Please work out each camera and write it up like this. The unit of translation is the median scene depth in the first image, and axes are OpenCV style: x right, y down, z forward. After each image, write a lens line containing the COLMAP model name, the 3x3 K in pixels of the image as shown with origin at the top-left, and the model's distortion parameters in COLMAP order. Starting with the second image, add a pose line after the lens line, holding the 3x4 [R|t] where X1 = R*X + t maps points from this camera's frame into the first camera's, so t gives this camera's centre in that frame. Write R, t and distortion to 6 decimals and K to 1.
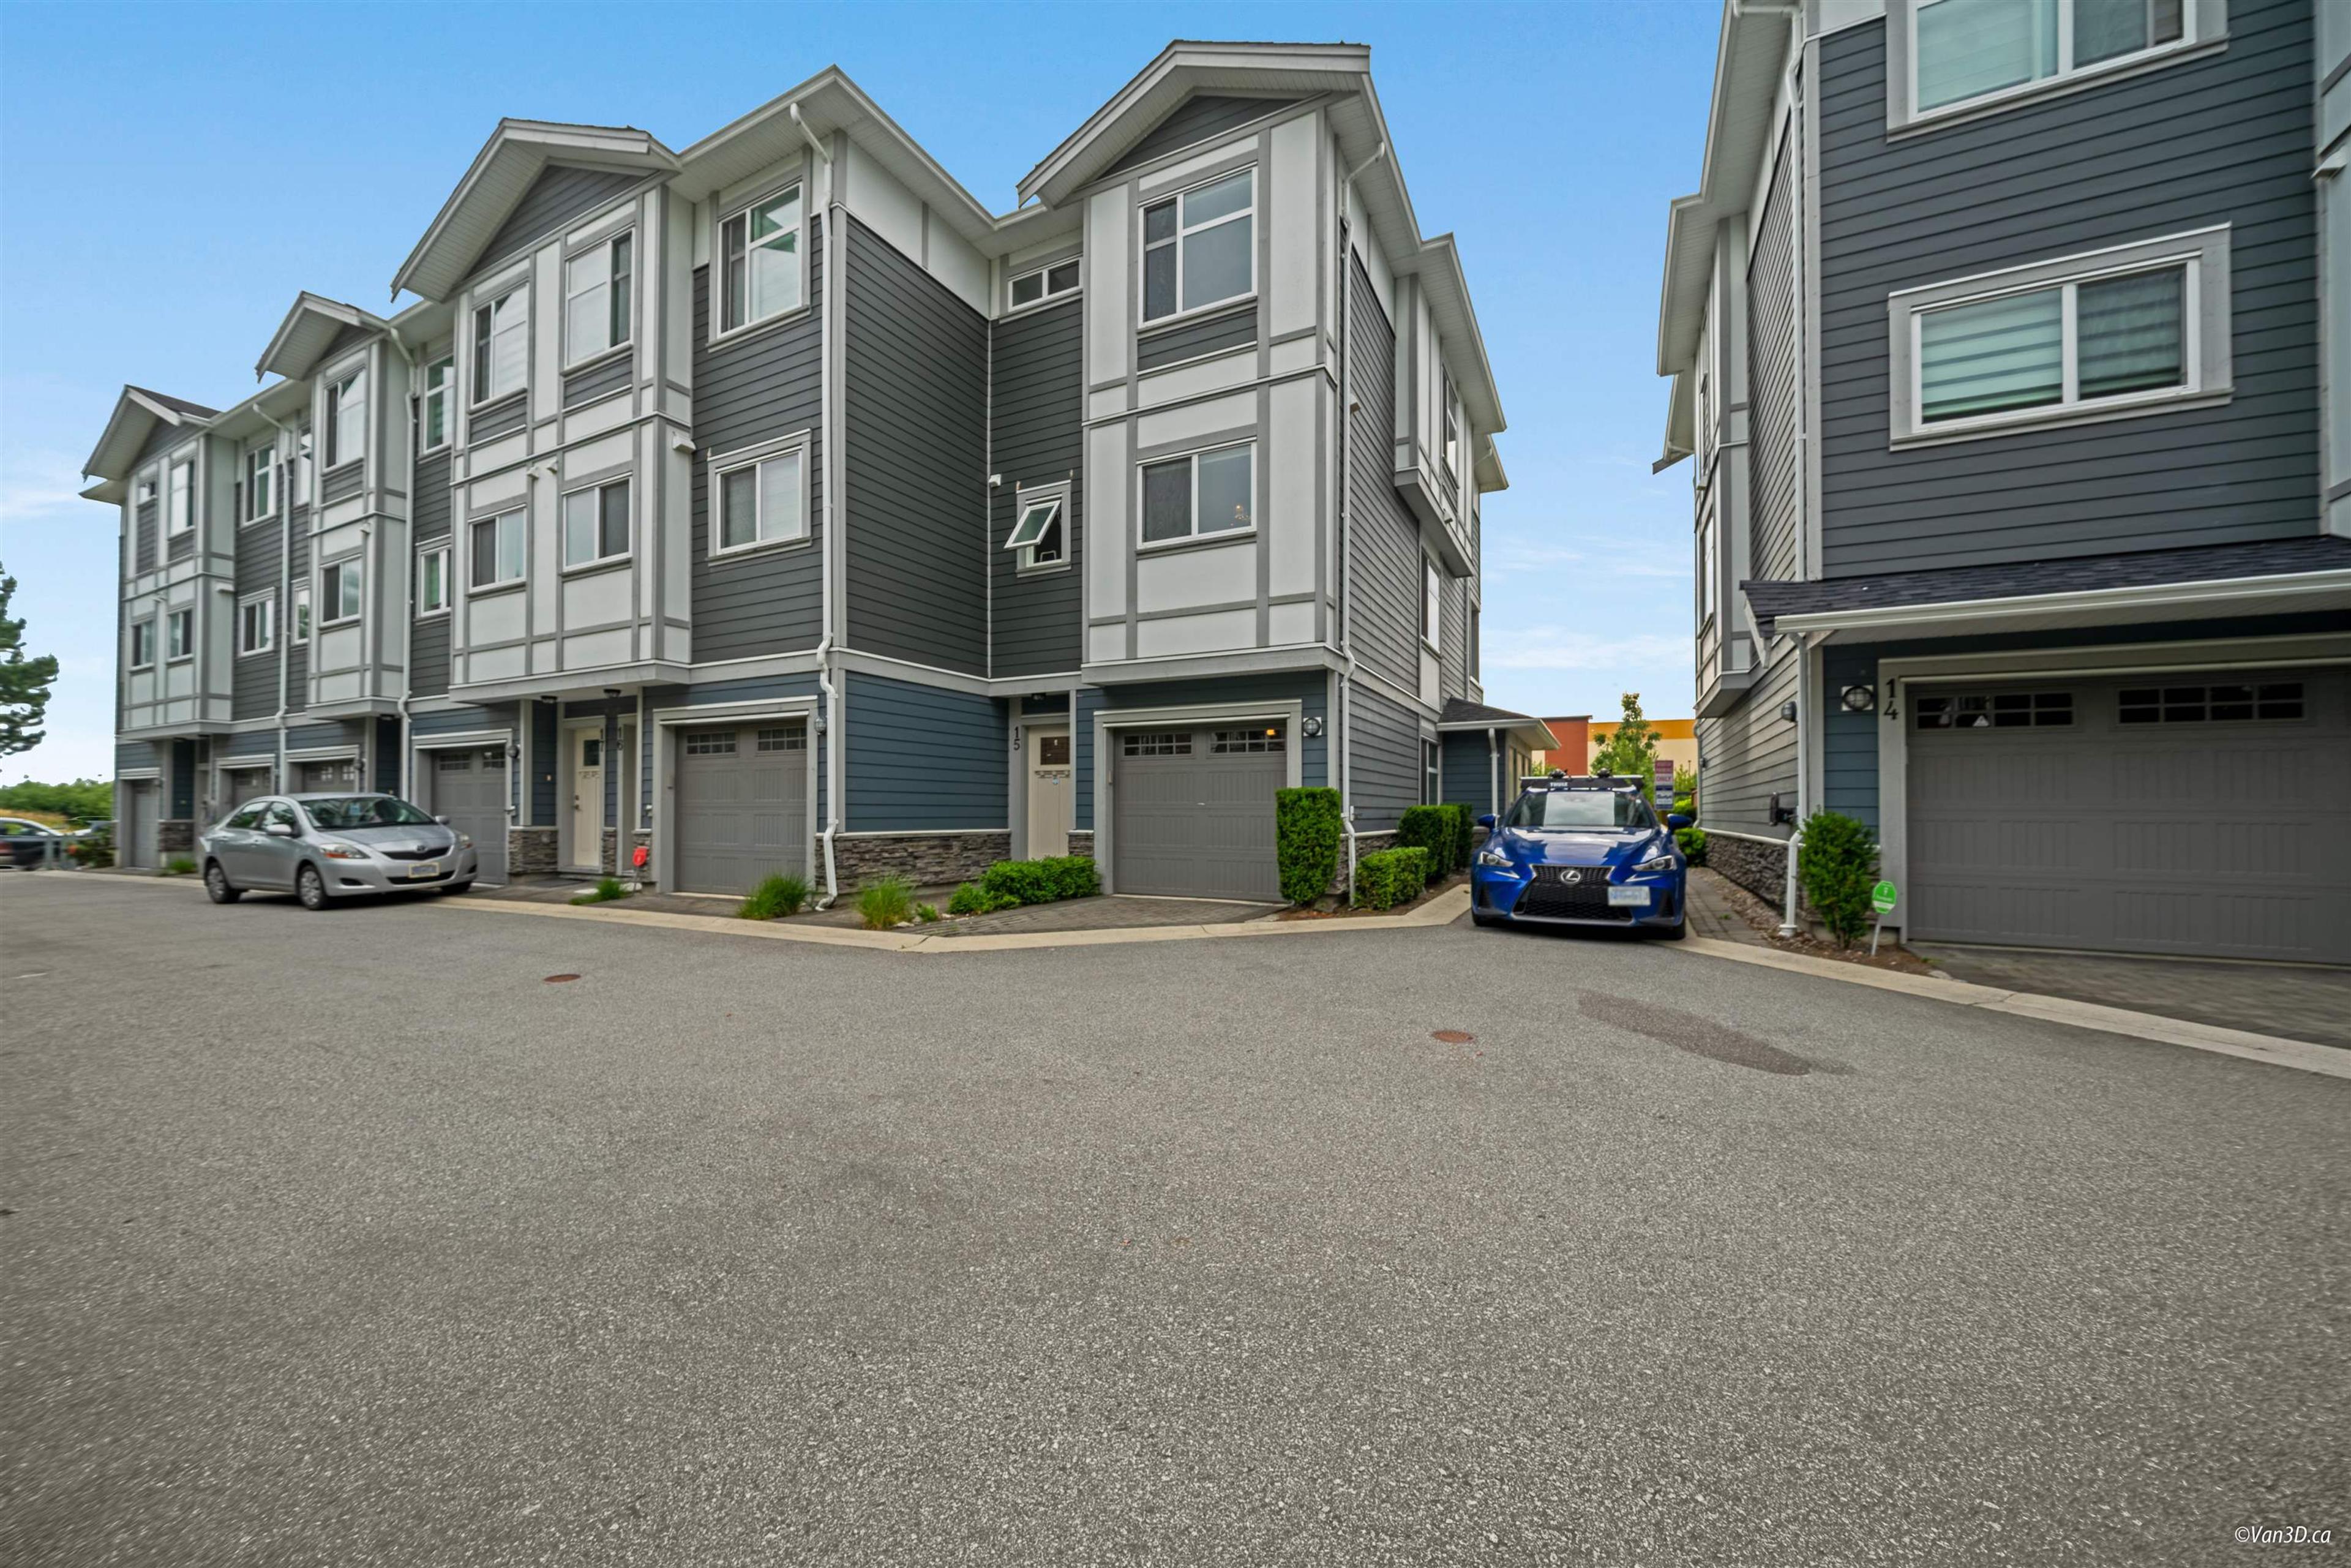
lens RADIAL K [[881.1, 0, 1161.0], [0, 881.1, 797.7], [0, 0, 1]] dist [-0.000600, -0.000061]
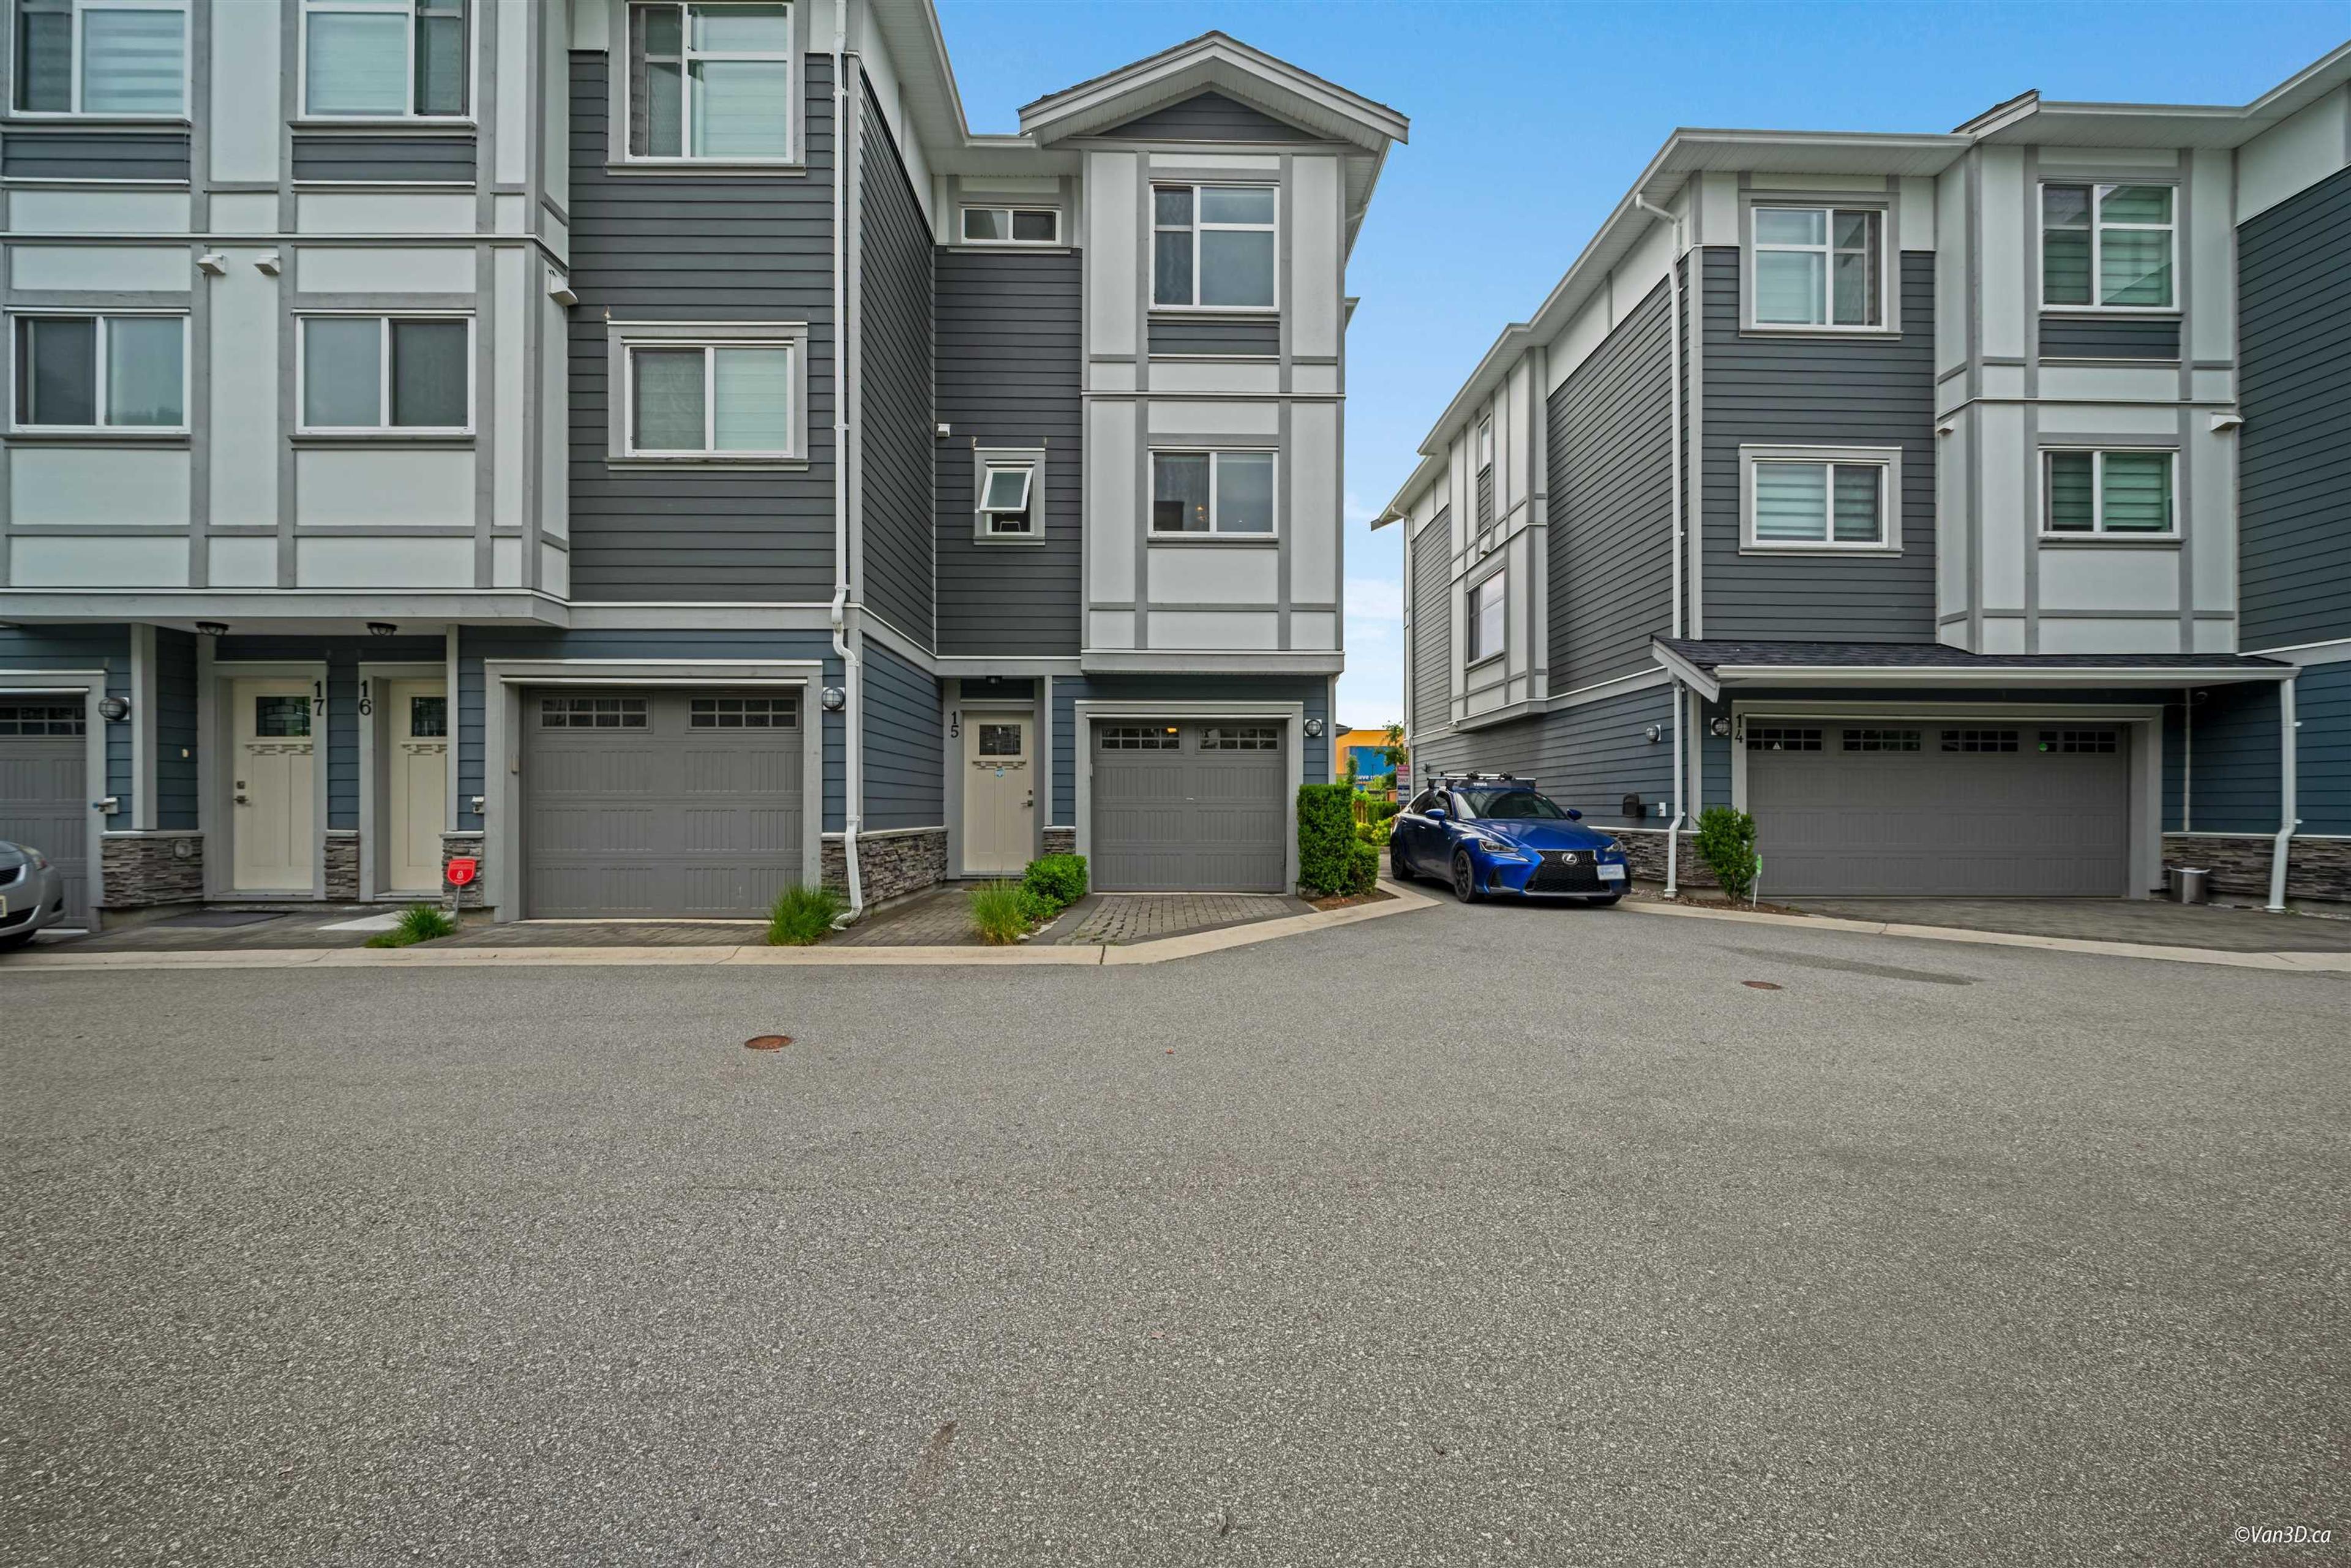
lens RADIAL K [[856.8, 0, 1178.7], [0, 856.8, 802.4], [0, 0, 1]] dist [-0.001571, -0.000134]
pose [[0.875803, 0.002830, 0.482660, -0.452433], [-0.007715, 0.999937, 0.008136, 0.003090], [-0.482607, -0.010849, 0.875770, 0.153444]]
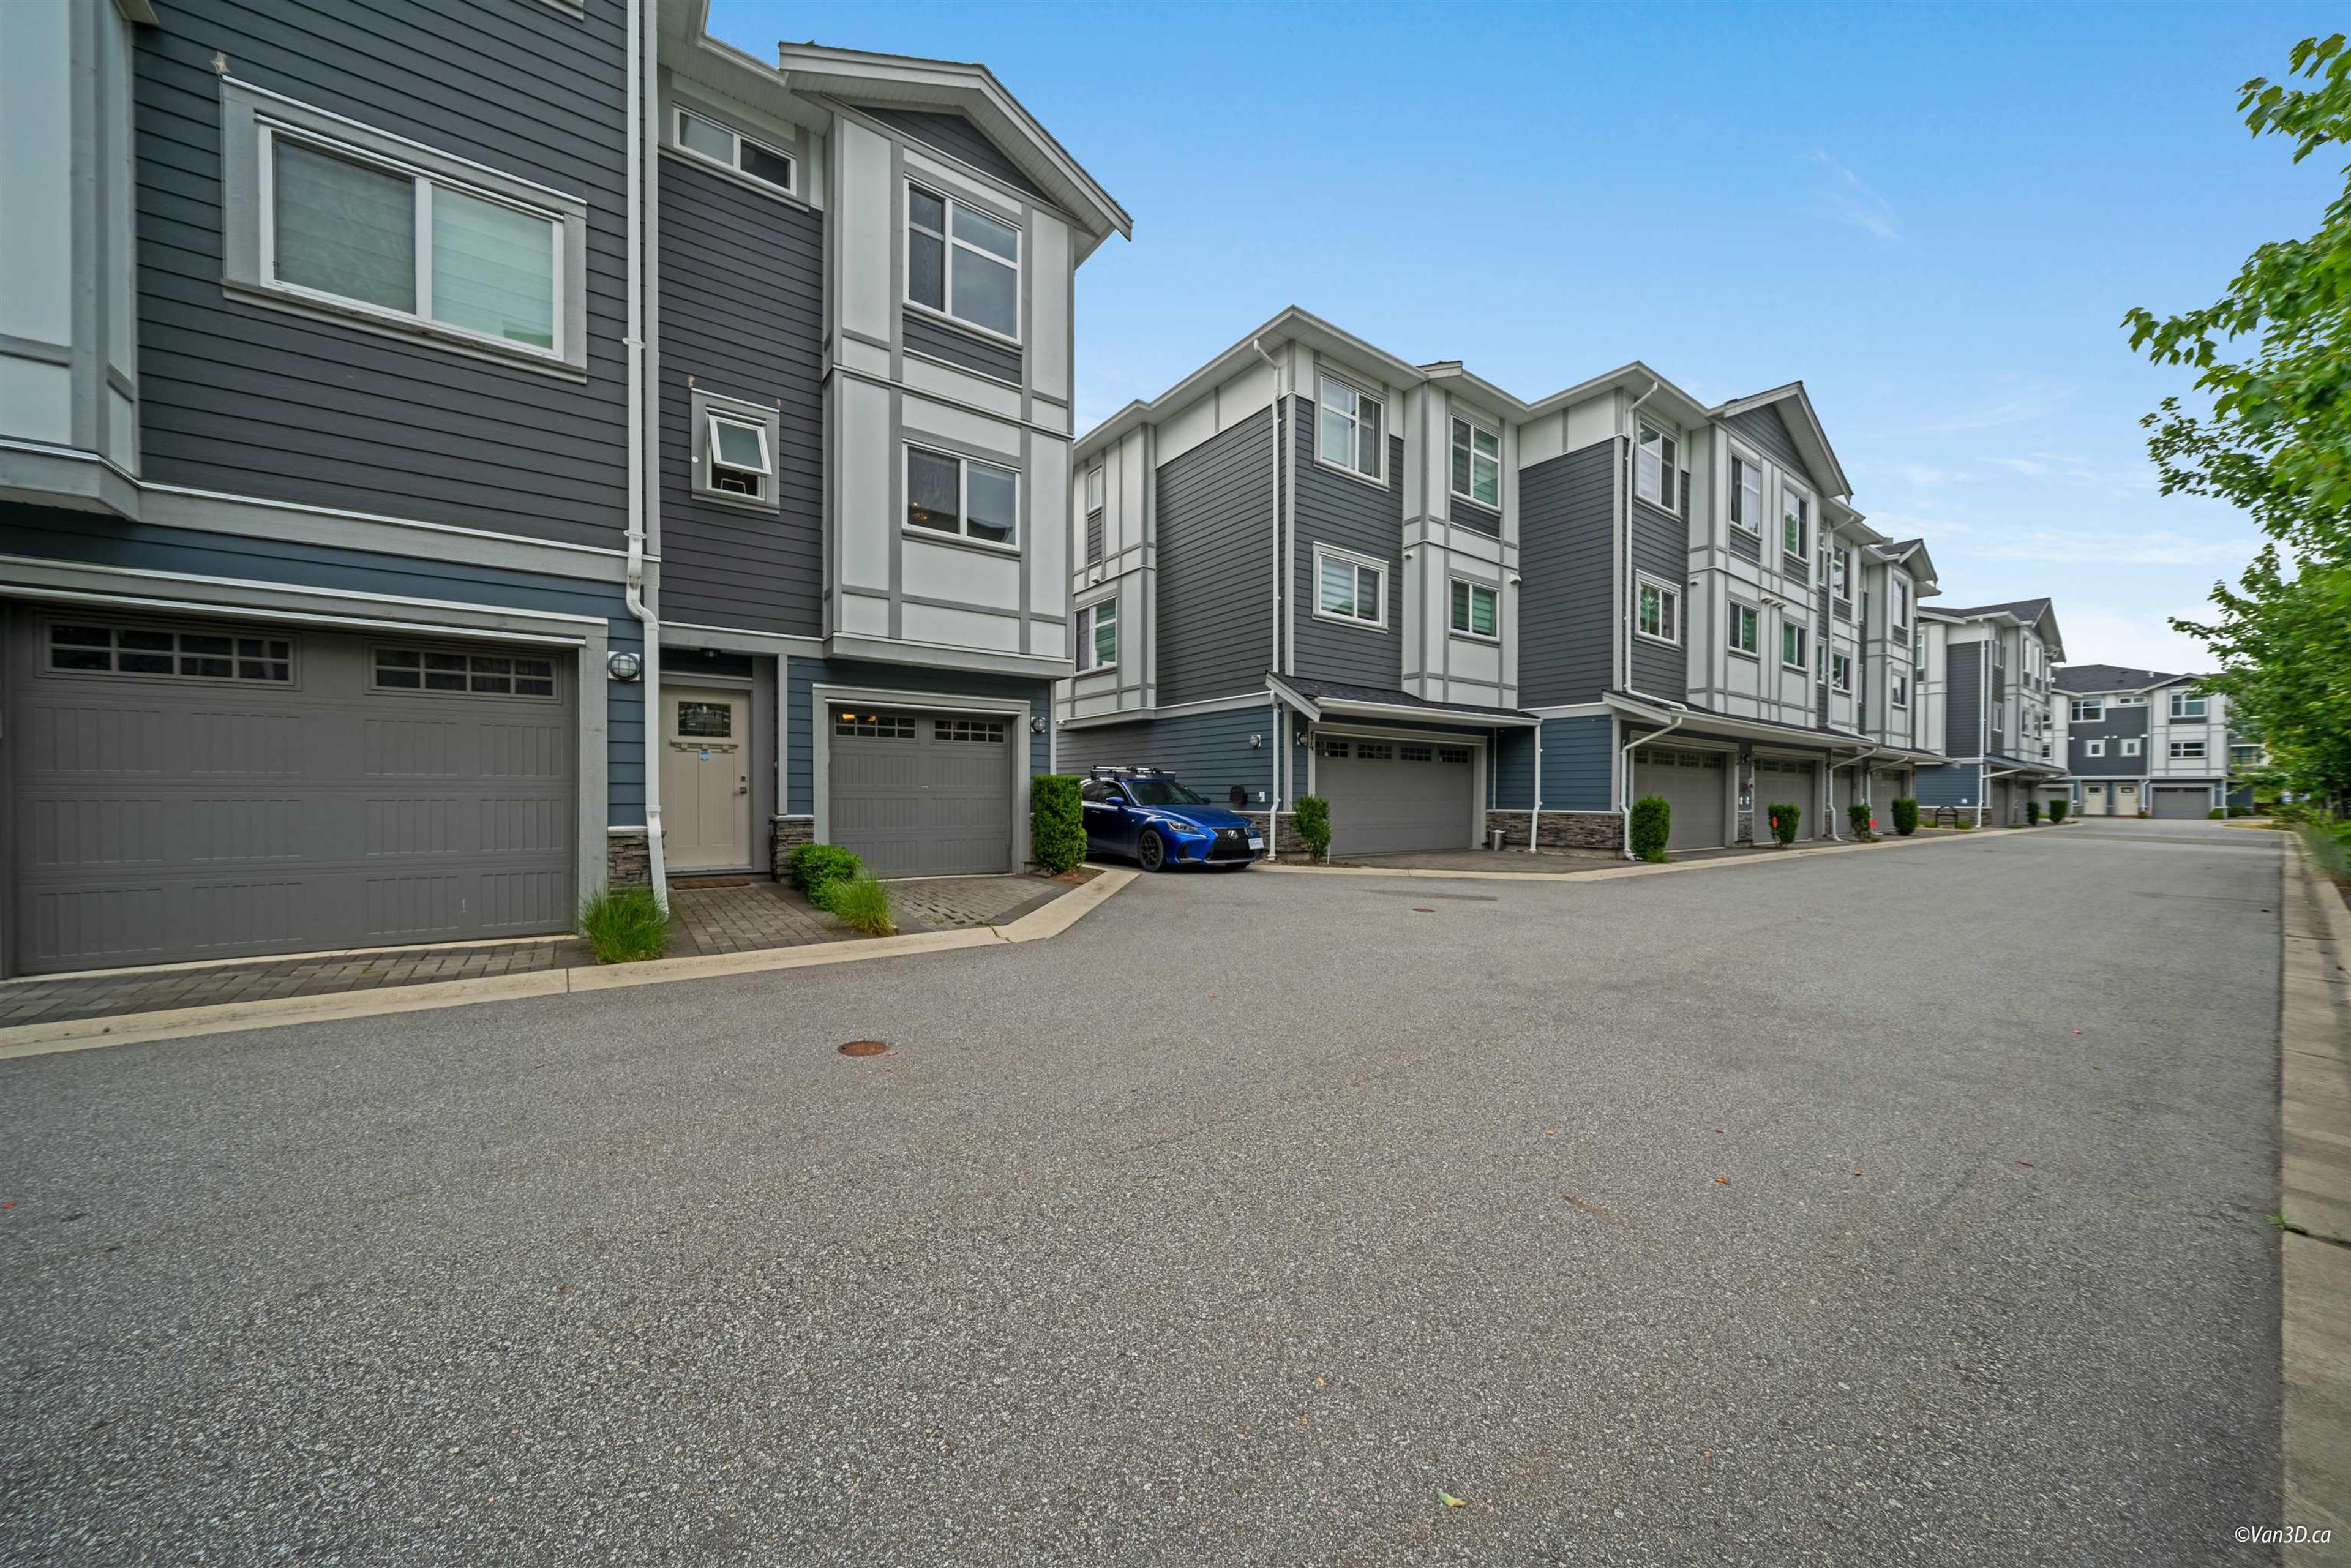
lens RADIAL K [[798.6, 0, 1166.0], [0, 798.6, 798.2], [0, 0, 1]] dist [0.000116, -0.001374]
pose [[0.444606, -0.004282, 0.895716, -0.696506], [-0.016413, 0.999782, 0.012926, 0.003314], [-0.895576, -0.020448, 0.444438, 0.333656]]
